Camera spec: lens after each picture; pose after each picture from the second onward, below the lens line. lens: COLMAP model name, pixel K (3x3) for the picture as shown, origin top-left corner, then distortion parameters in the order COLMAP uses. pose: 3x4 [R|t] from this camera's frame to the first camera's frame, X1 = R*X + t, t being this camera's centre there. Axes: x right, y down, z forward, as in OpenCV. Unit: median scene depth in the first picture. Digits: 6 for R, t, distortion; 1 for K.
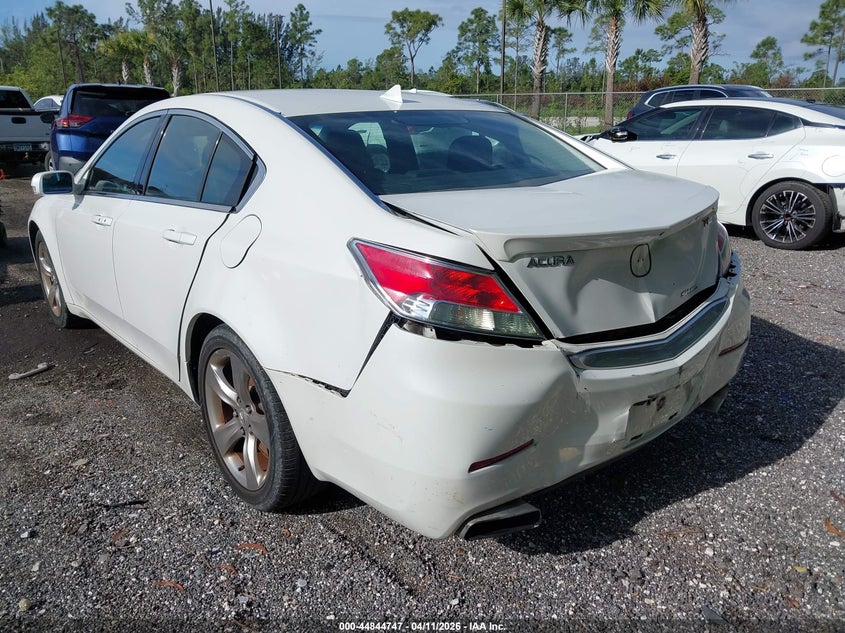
lens RADIAL K [[655.2, 0, 421.8], [0, 655.2, 313.4], [0, 0, 1]] dist [0.007194, -0.002199]
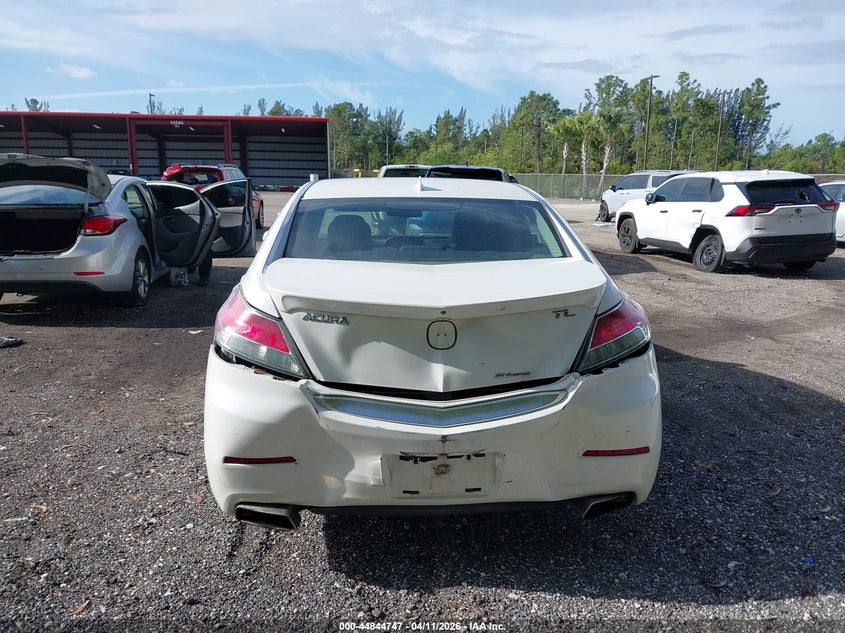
lens RADIAL K [[655.2, 0, 424.0], [0, 655.2, 321.0], [0, 0, 1]] dist [0.007194, -0.002199]
pose [[0.816188, 0.135300, -0.561722, 1.003832], [-0.188907, 0.981254, -0.038132, -0.059984], [0.546033, 0.137236, 0.826447, 0.069253]]
